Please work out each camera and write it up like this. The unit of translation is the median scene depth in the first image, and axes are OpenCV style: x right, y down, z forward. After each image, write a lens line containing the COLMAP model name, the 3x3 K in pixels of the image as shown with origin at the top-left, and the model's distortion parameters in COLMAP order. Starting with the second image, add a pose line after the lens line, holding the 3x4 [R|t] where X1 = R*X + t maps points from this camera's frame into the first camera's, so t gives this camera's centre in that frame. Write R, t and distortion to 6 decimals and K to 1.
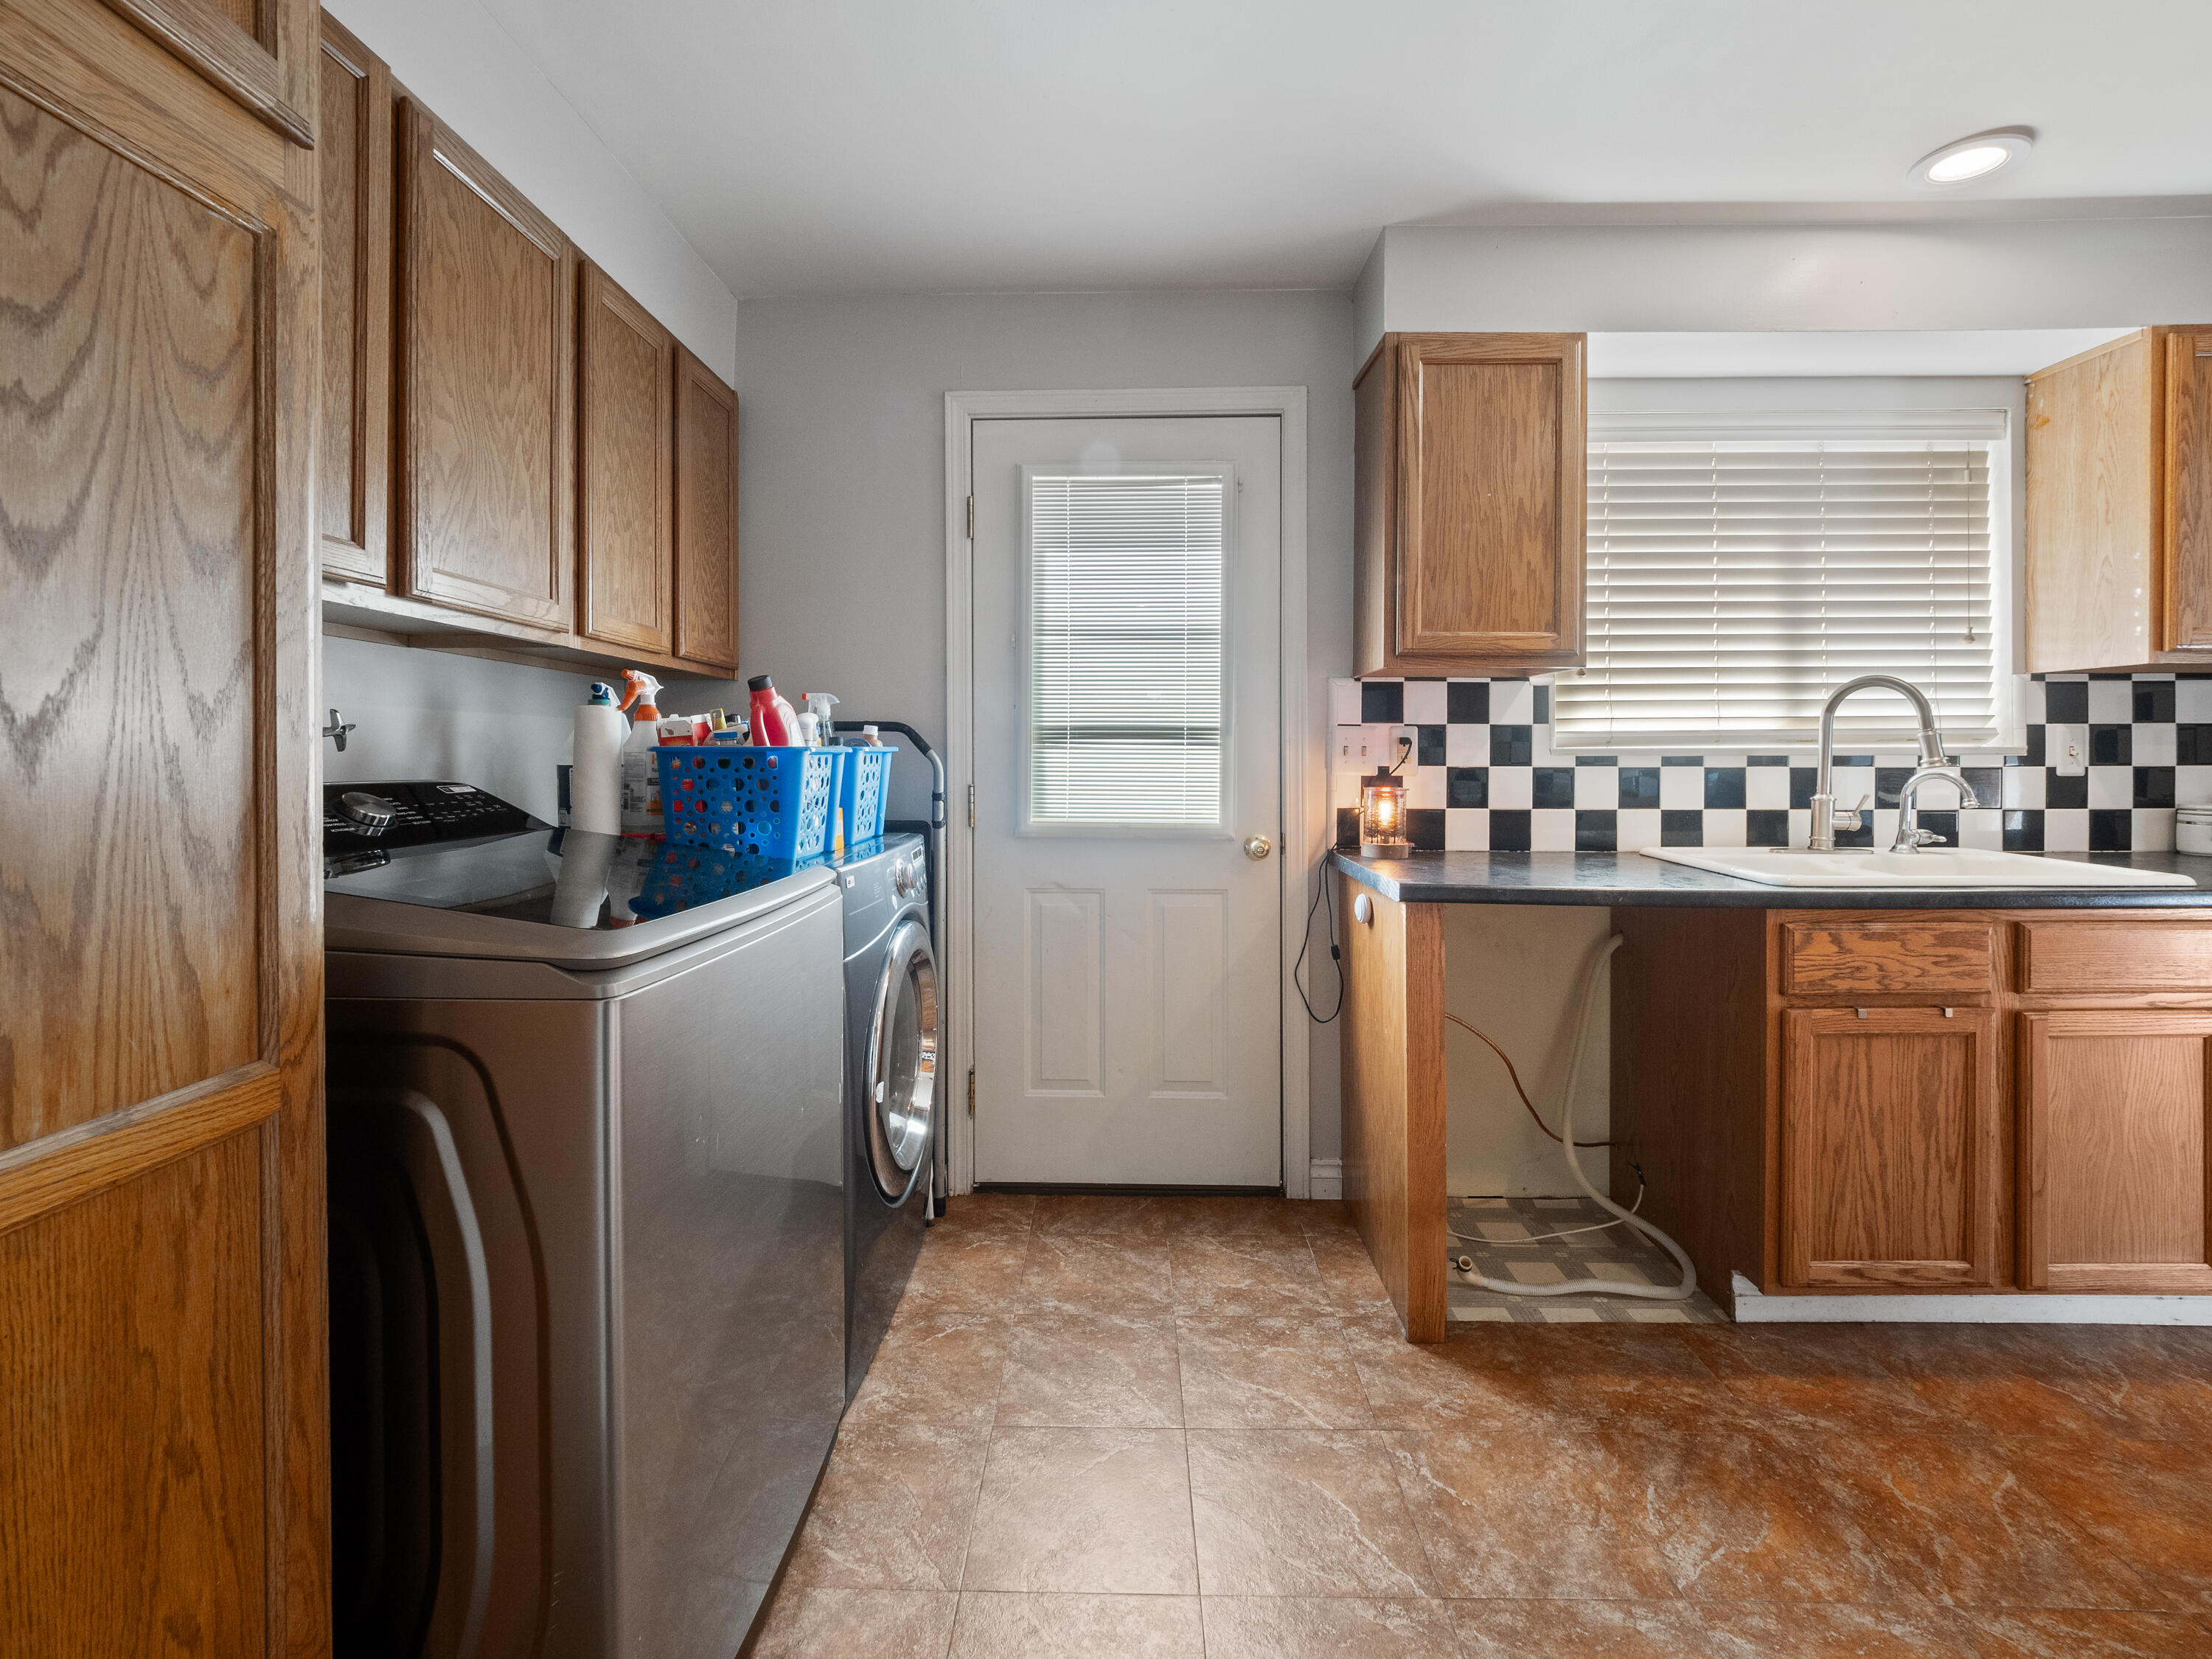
lens RADIAL K [[956.8, 0, 1104.8], [0, 956.8, 755.6], [0, 0, 1]] dist [-0.003621, -0.000287]
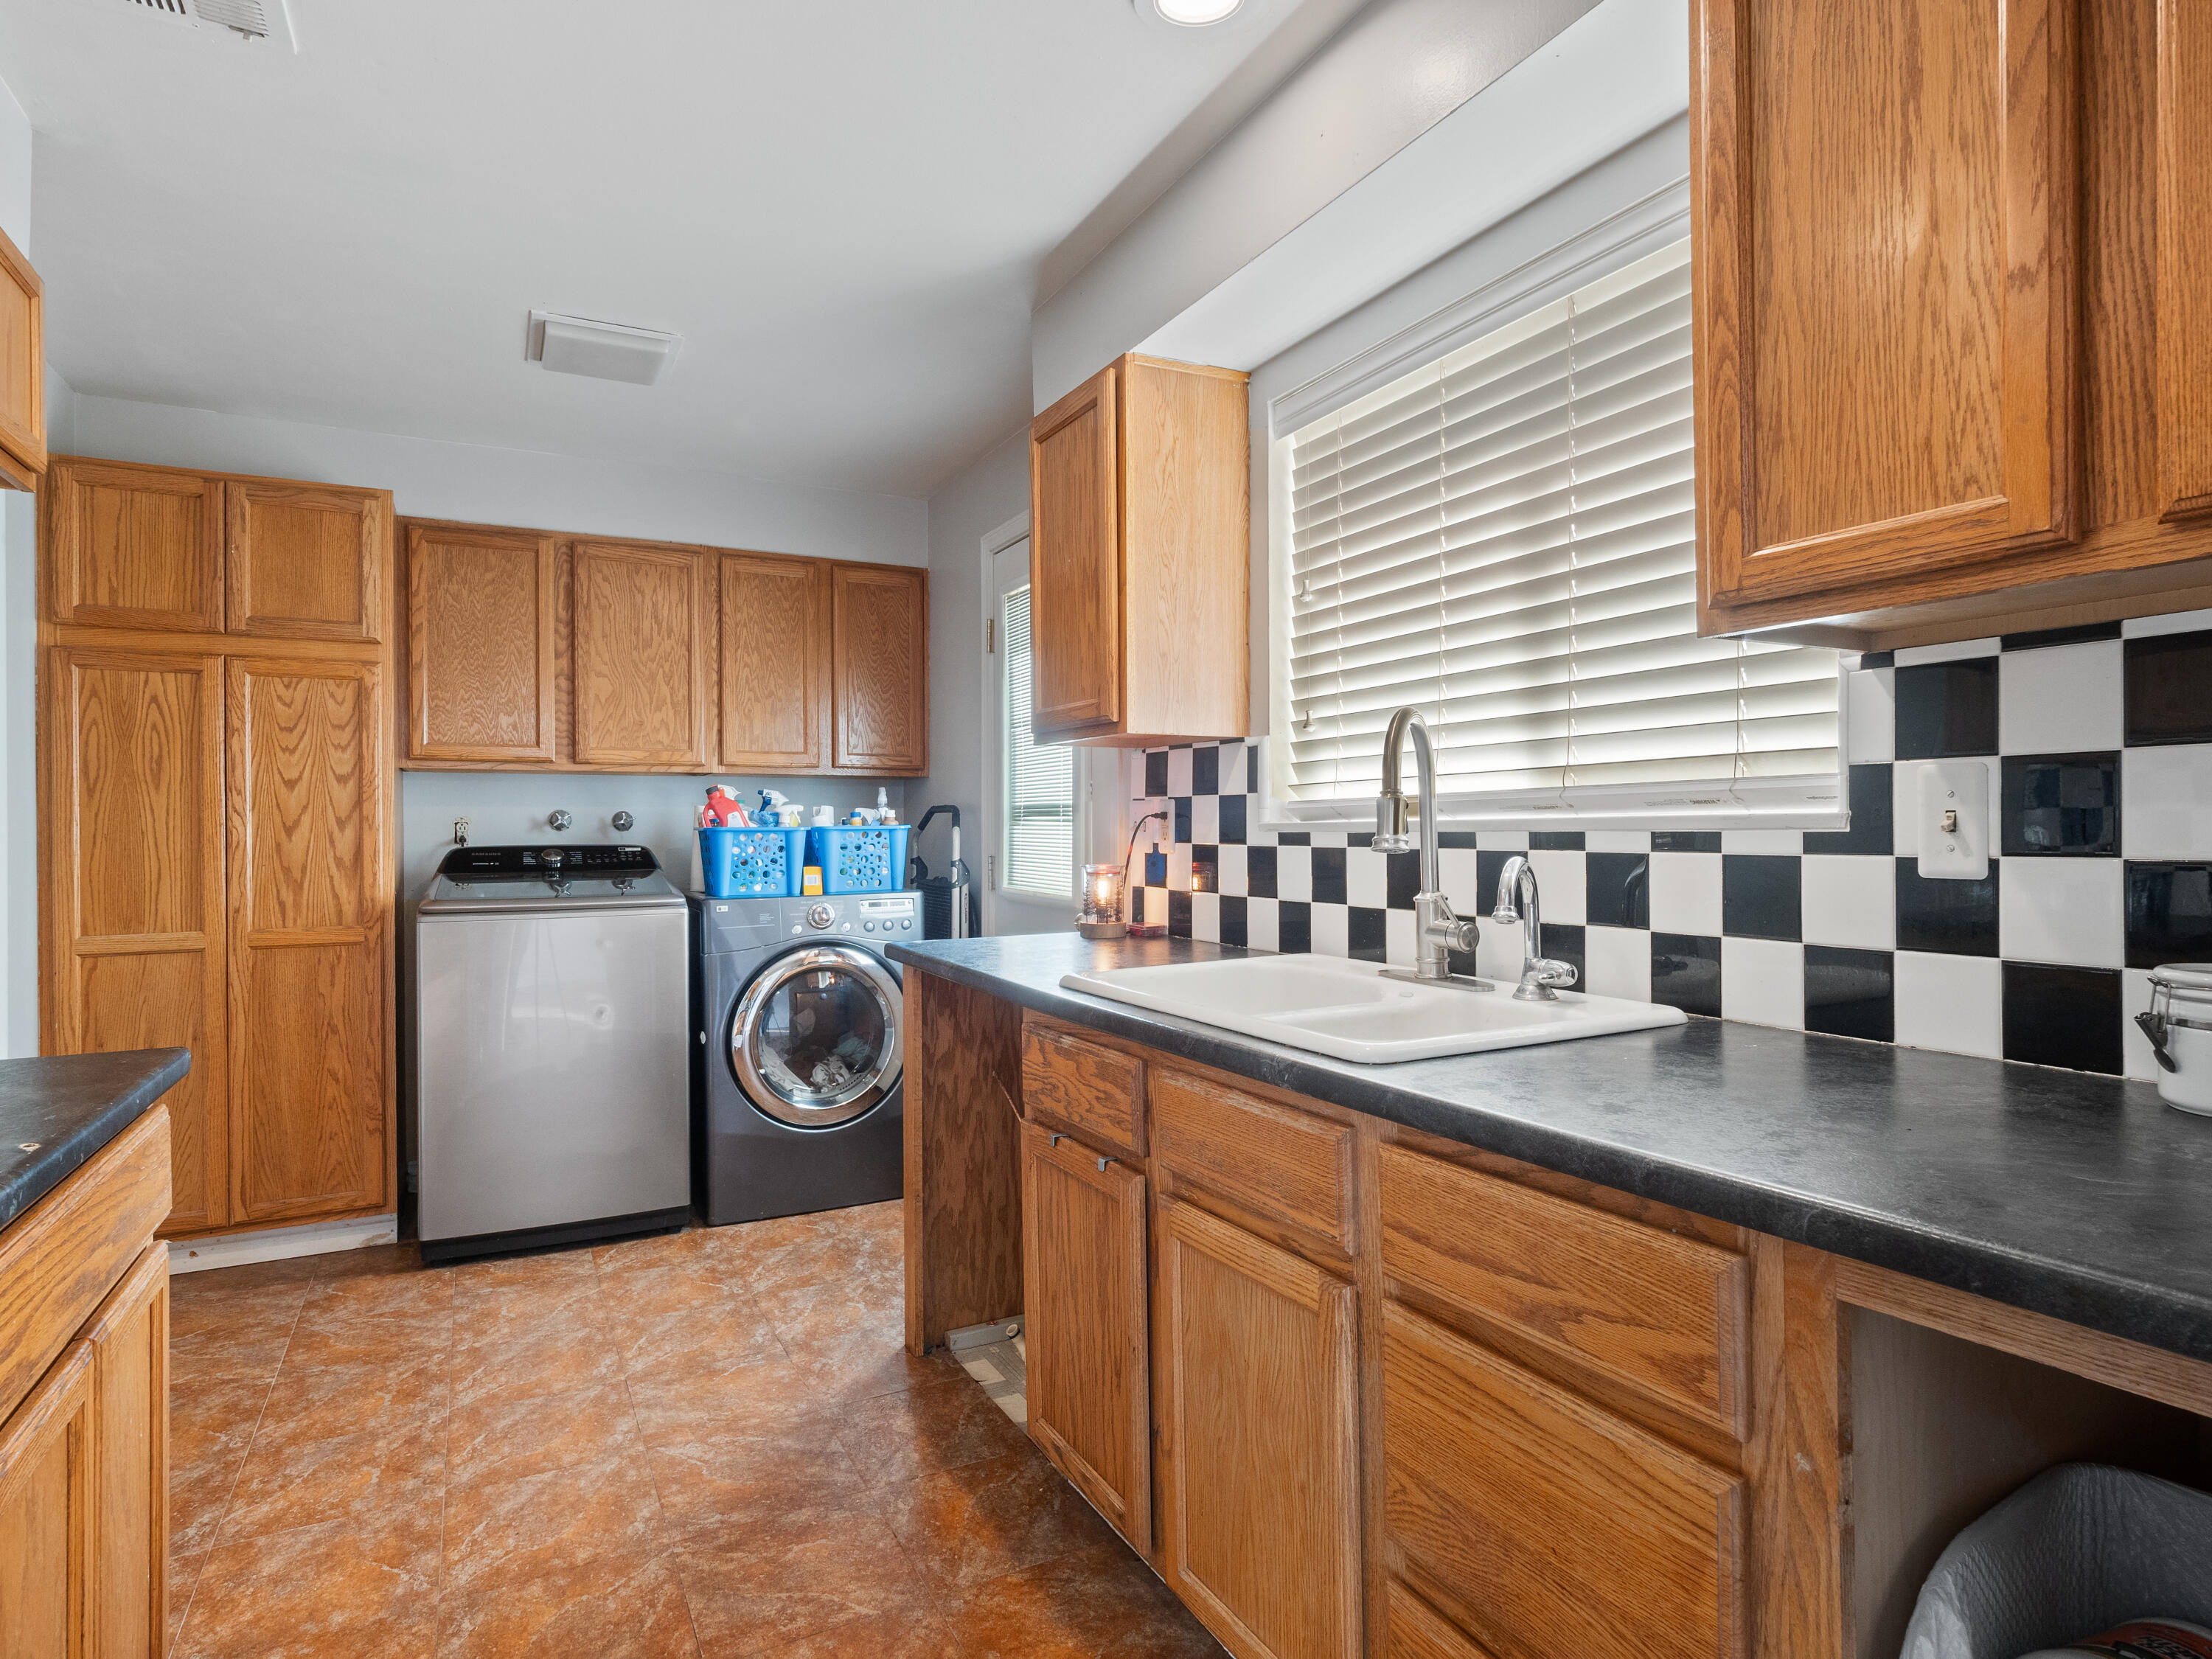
lens RADIAL K [[1202.4, 0, 1106.0], [0, 1202.4, 829.5], [0, 0, 1]] dist [0.001701, 0.000311]
pose [[0.483513, -0.001174, -0.875337, 1.455722], [0.004285, 0.999990, 0.001025, -0.003825], [0.875327, -0.004247, 0.483513, 0.443209]]
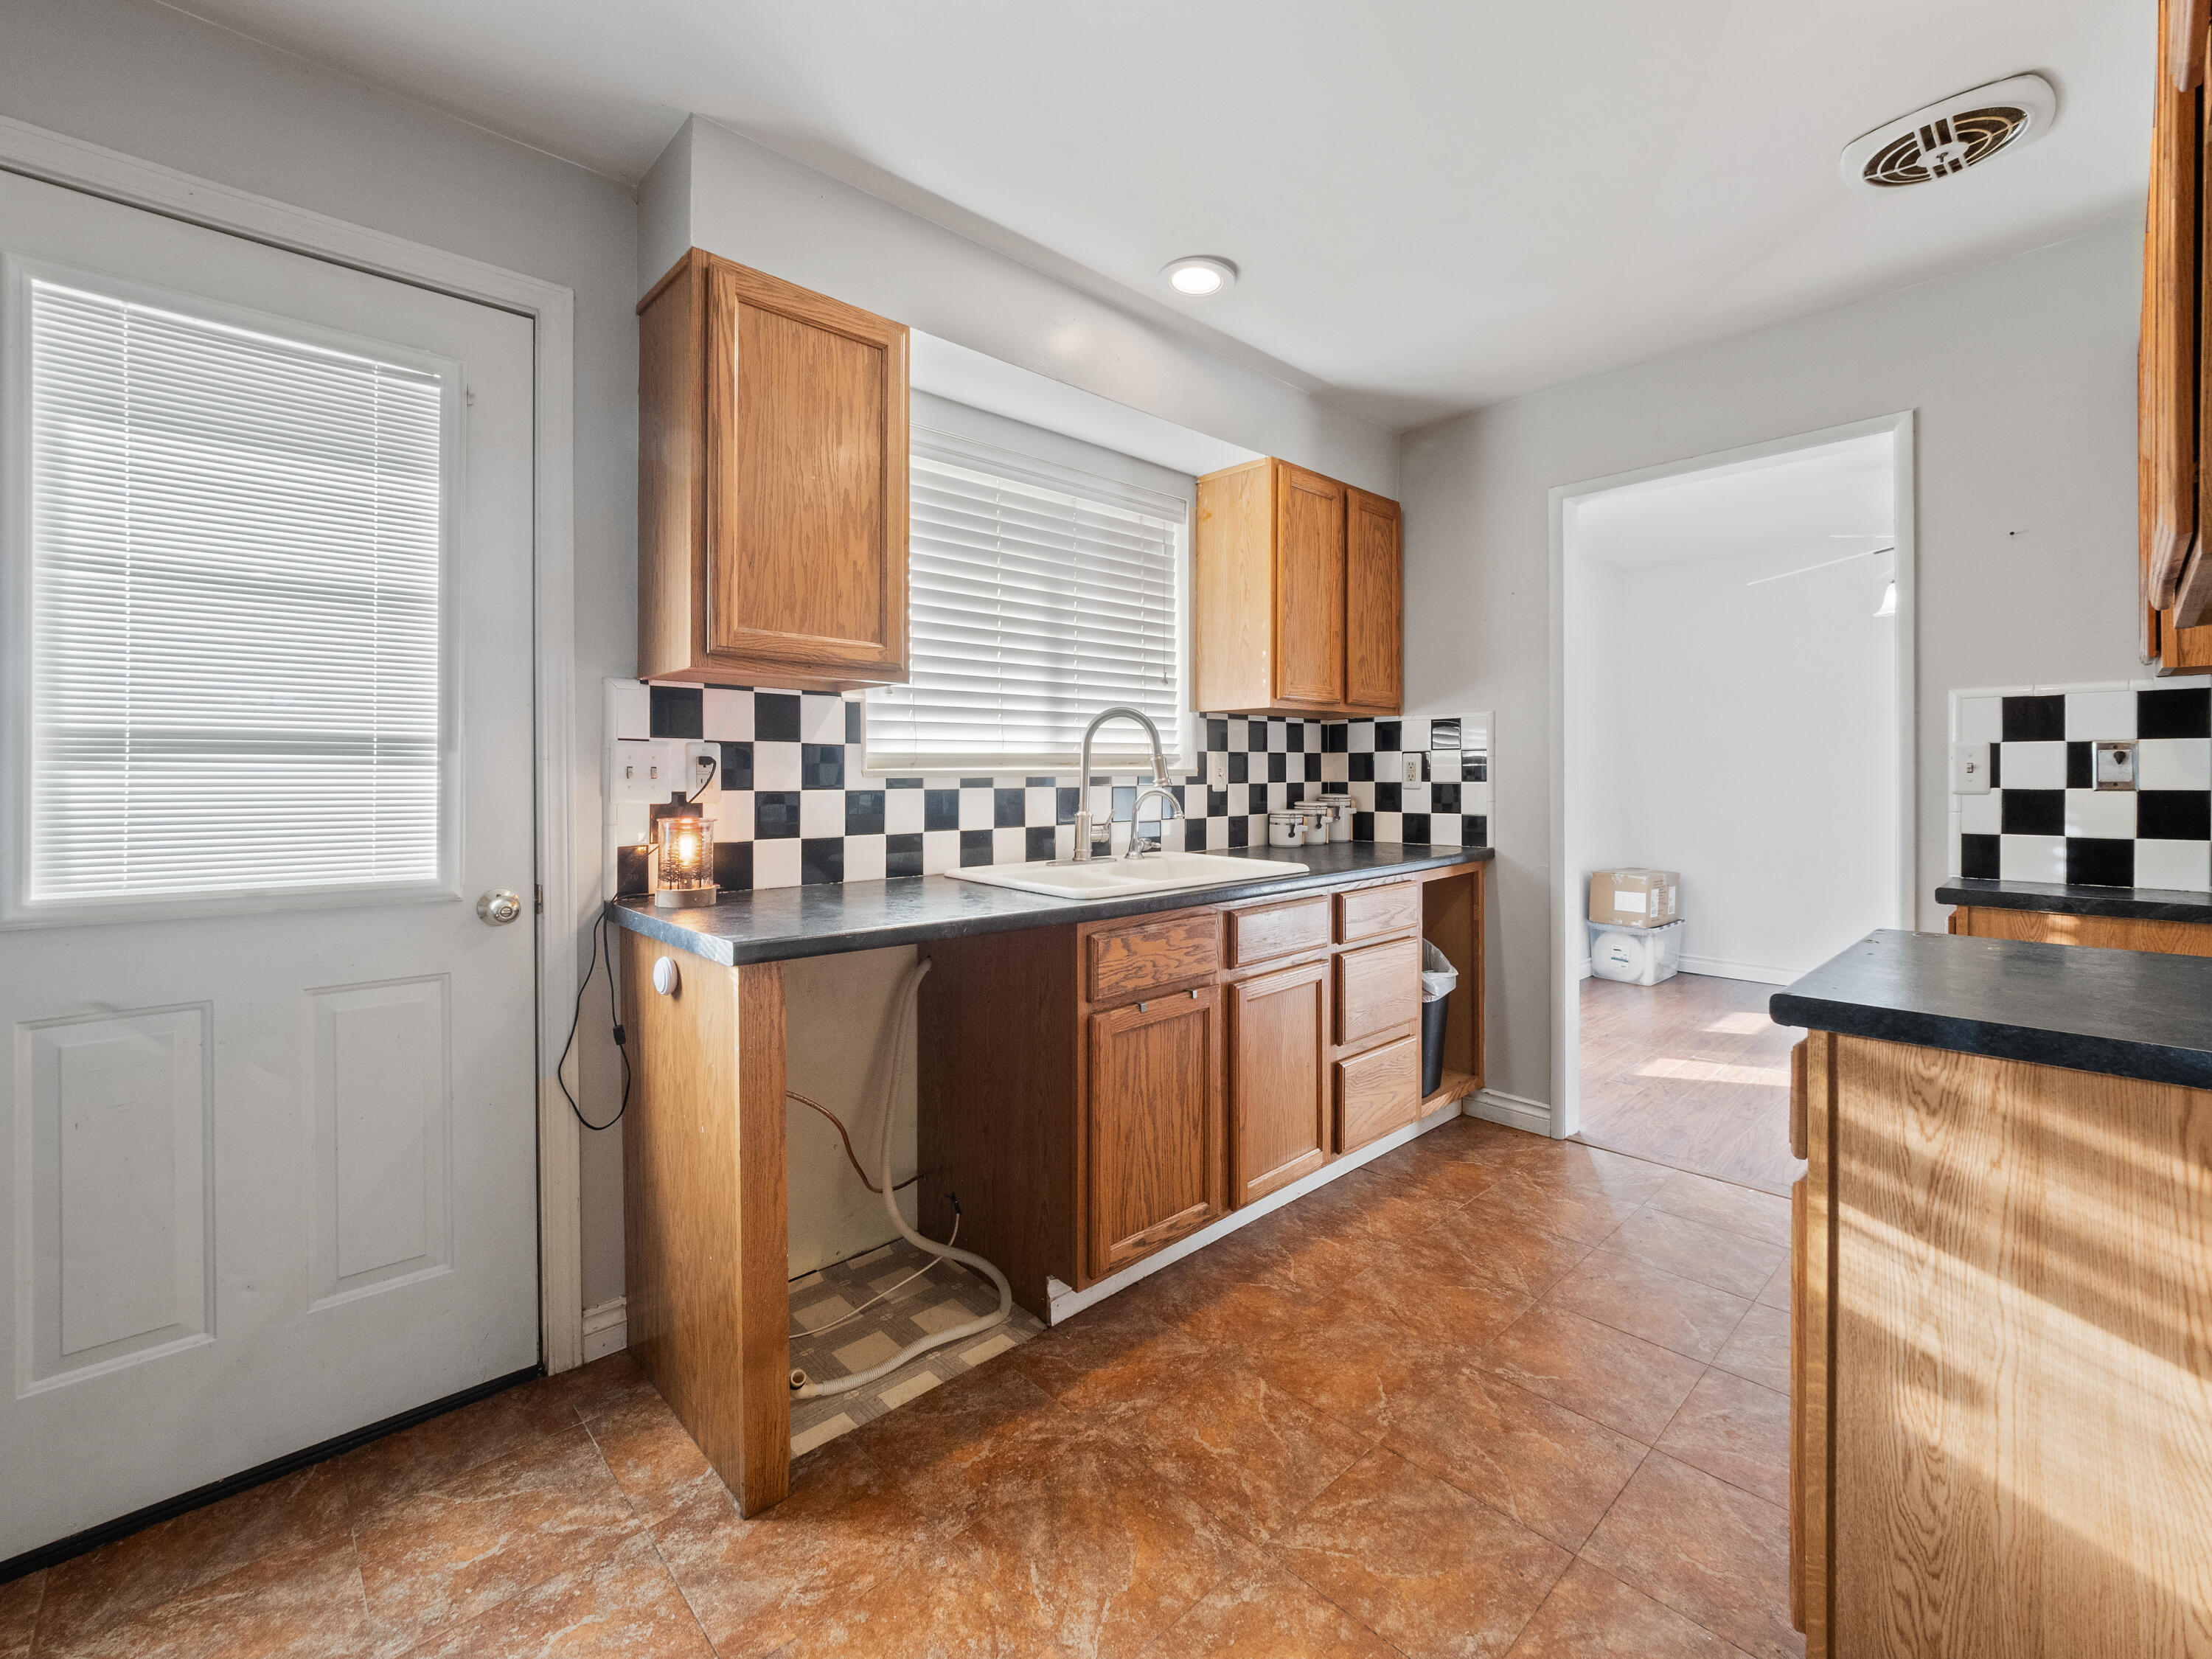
lens RADIAL K [[954.3, 0, 1092.9], [0, 954.3, 776.4], [0, 0, 1]] dist [-0.005048, -0.001663]
pose [[0.722271, -0.003398, 0.691602, -0.014221], [0.004916, 0.999988, -0.000221, -0.000055], [-0.691593, 0.003559, 0.722279, 0.198353]]
